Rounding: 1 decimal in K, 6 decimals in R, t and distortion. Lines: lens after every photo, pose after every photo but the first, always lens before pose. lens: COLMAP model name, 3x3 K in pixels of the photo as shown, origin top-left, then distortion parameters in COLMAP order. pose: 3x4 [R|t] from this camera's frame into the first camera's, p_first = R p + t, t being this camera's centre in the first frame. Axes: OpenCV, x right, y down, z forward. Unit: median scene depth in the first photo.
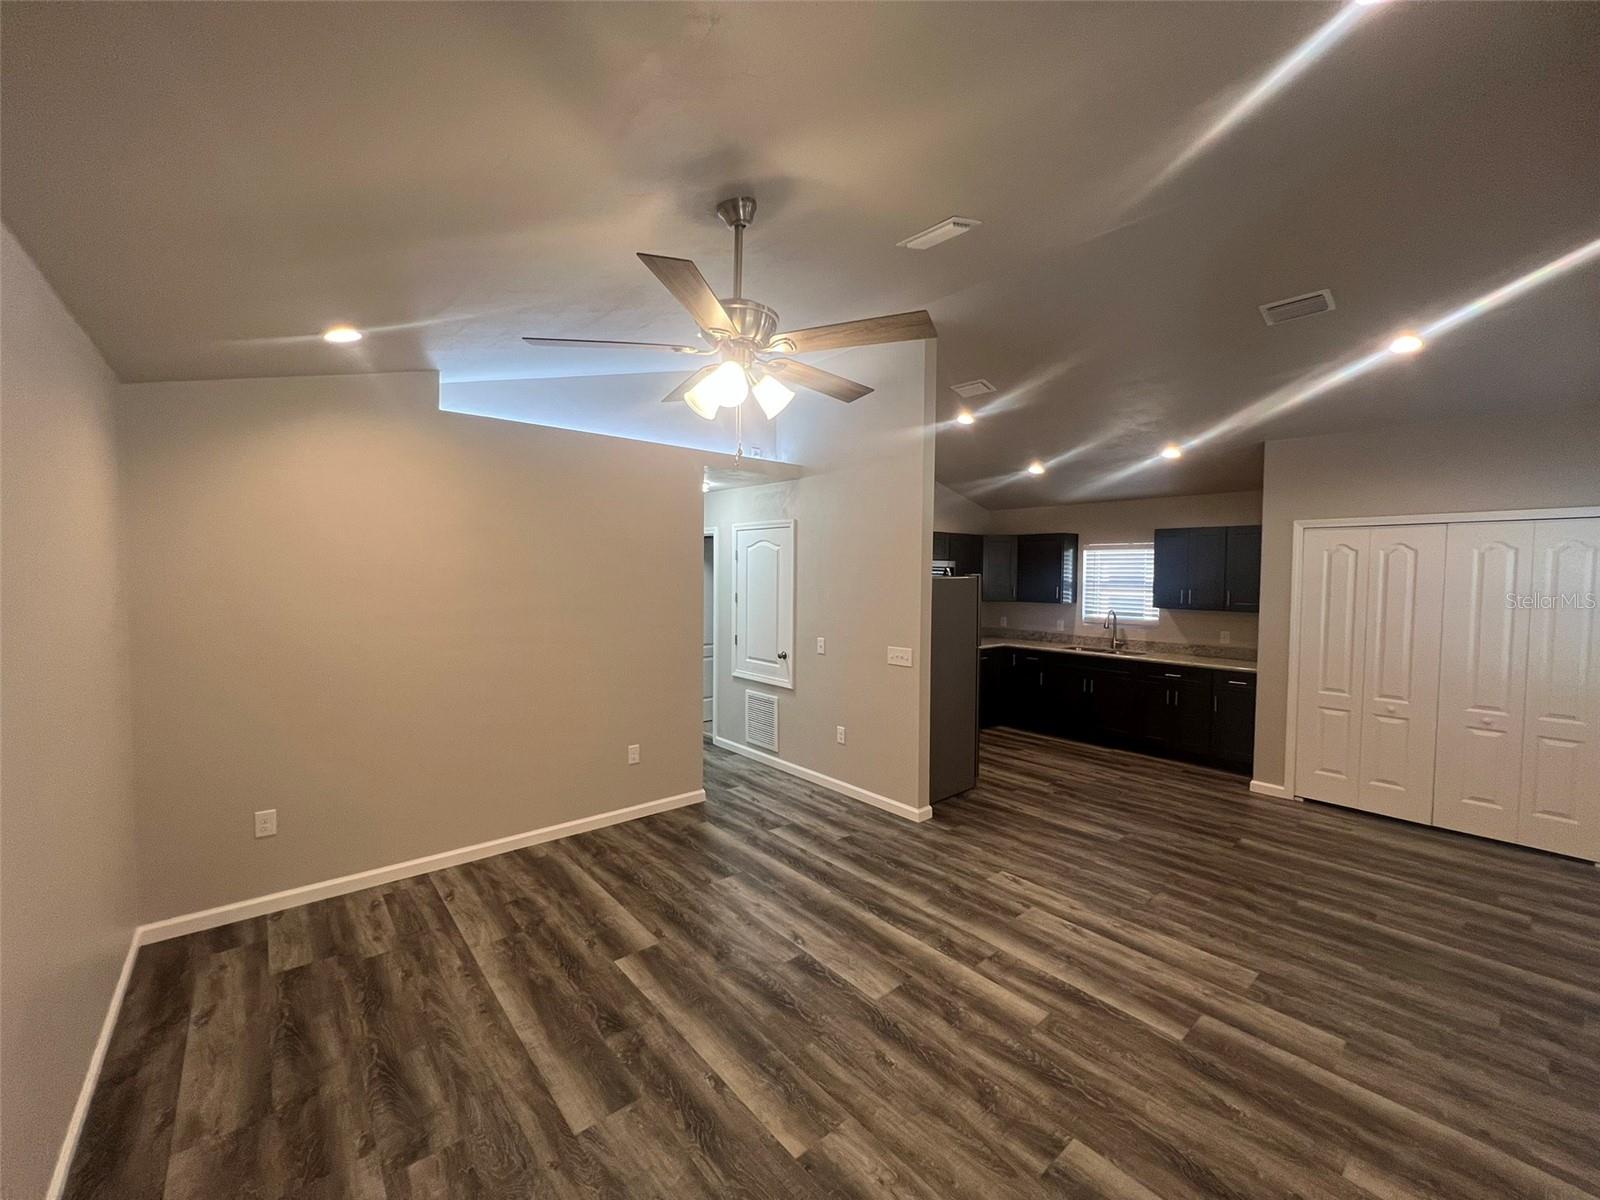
lens RADIAL K [[640.9, 0, 795.9], [0, 640.9, 597.4], [0, 0, 1]] dist [-0.004191, 0.001352]
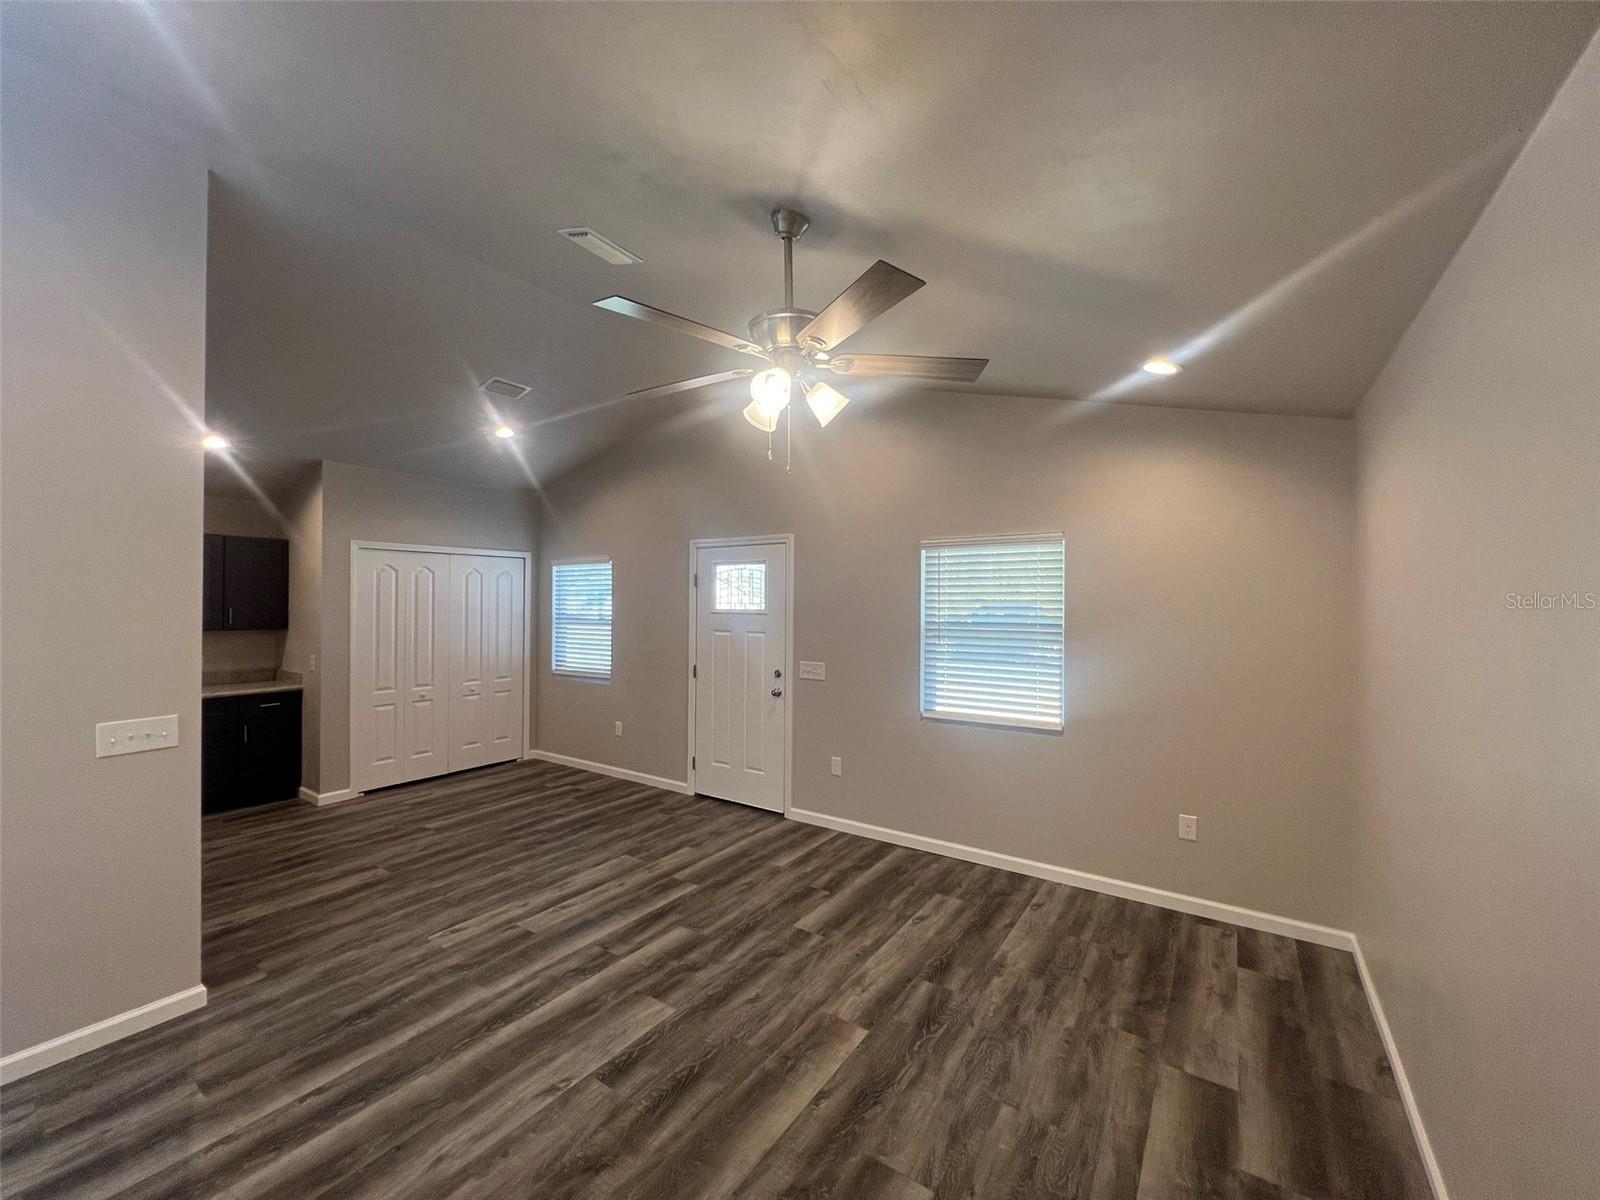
lens RADIAL K [[640.9, 0, 795.9], [0, 640.9, 597.4], [0, 0, 1]] dist [-0.004191, 0.001352]
pose [[-0.264326, -0.003658, 0.964427, -0.635222], [0.031529, 0.999426, 0.012432, -0.016724], [-0.963918, 0.033693, -0.264058, 0.759593]]
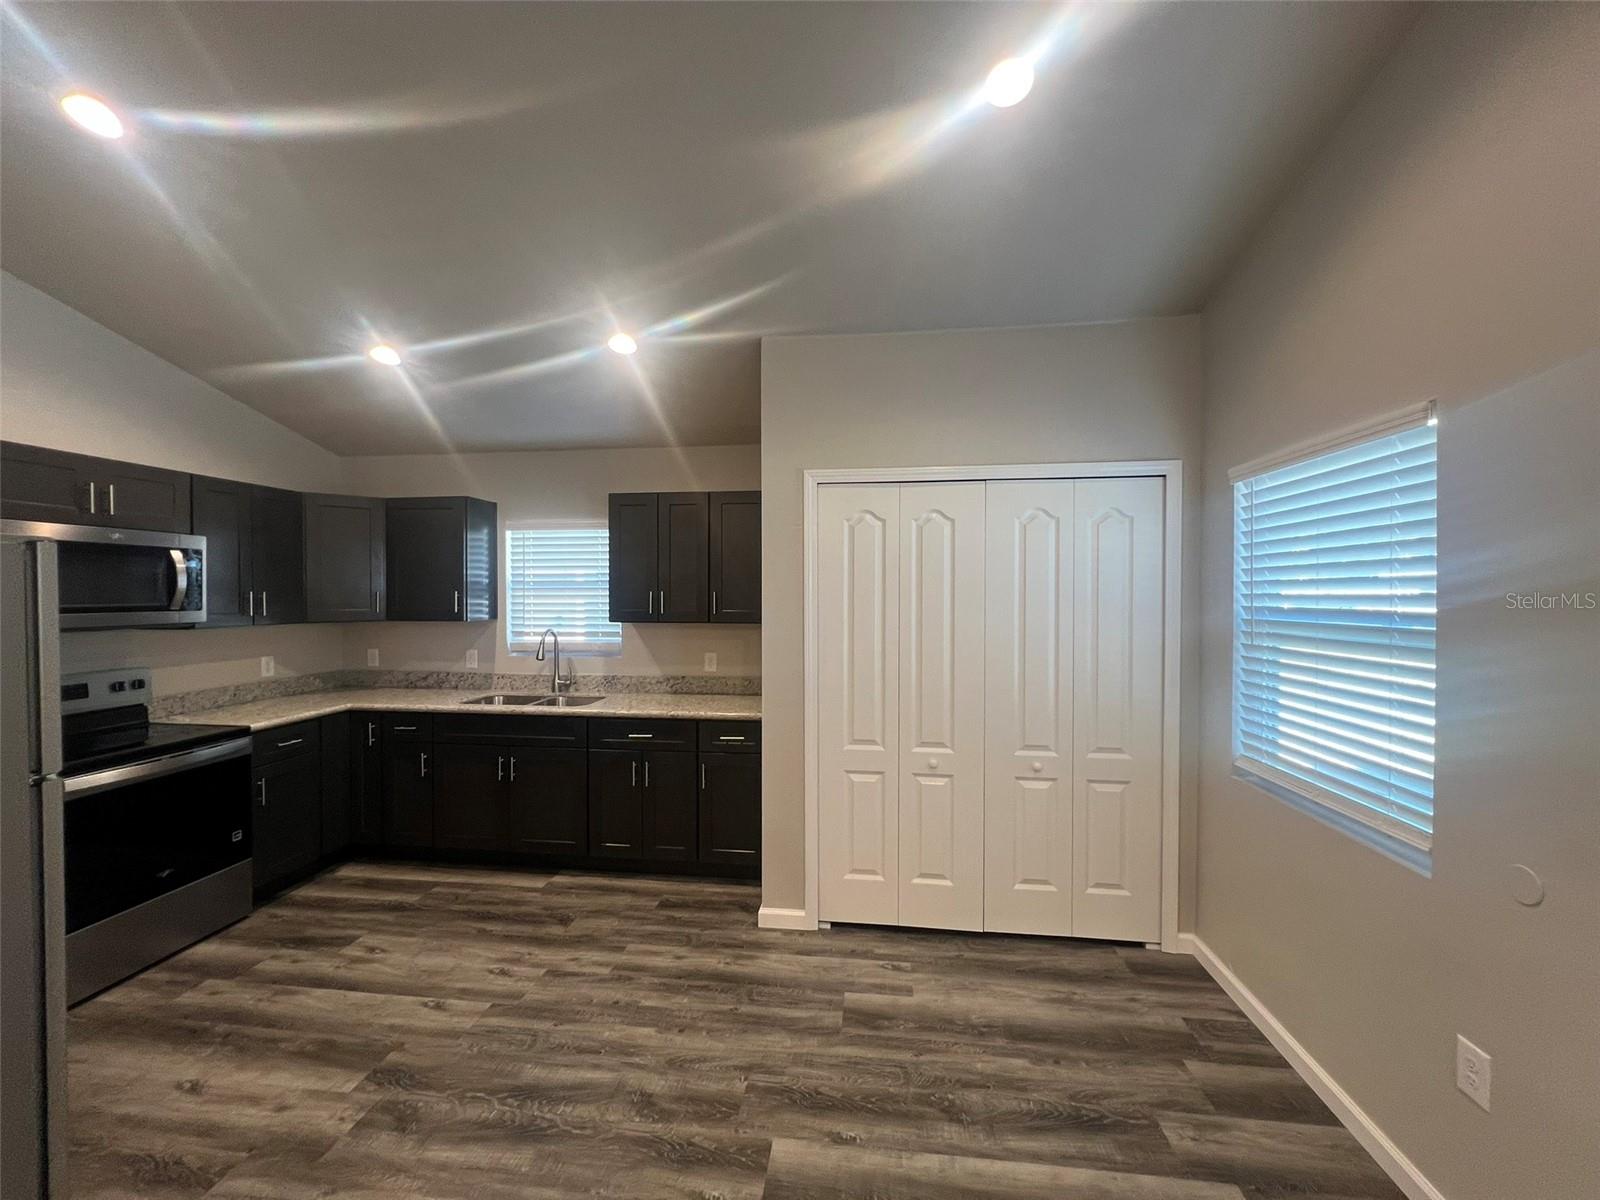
lens RADIAL K [[640.9, 0, 795.9], [0, 640.9, 597.4], [0, 0, 1]] dist [-0.004191, 0.001352]
pose [[0.735071, -0.015001, 0.677824, 0.483525], [0.033342, 0.999345, -0.014041, 0.012388], [-0.677169, 0.032922, 0.735090, 0.758442]]
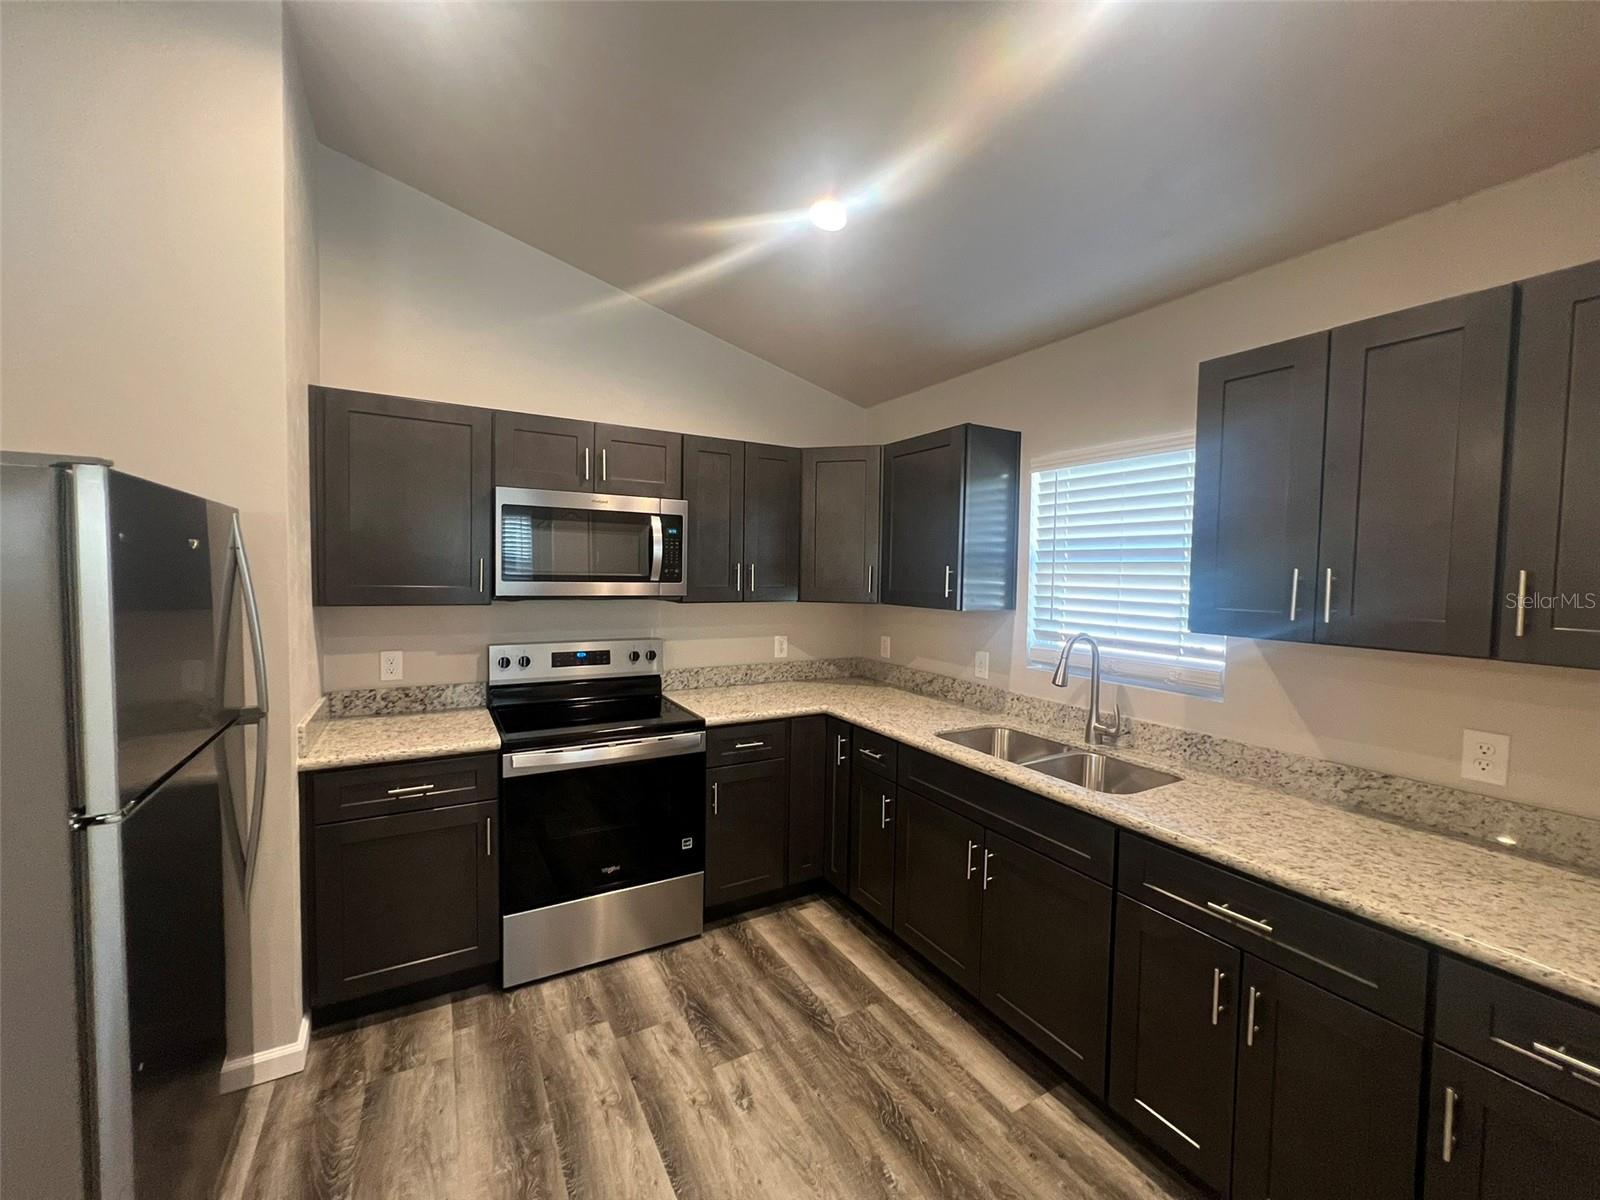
lens RADIAL K [[640.9, 0, 795.9], [0, 640.9, 597.4], [0, 0, 1]] dist [-0.004191, 0.001352]
pose [[0.983258, 0.017265, -0.181396, 0.759271], [-0.017106, 0.999851, 0.002441, 0.005109], [0.181412, 0.000703, 0.983407, 1.190626]]
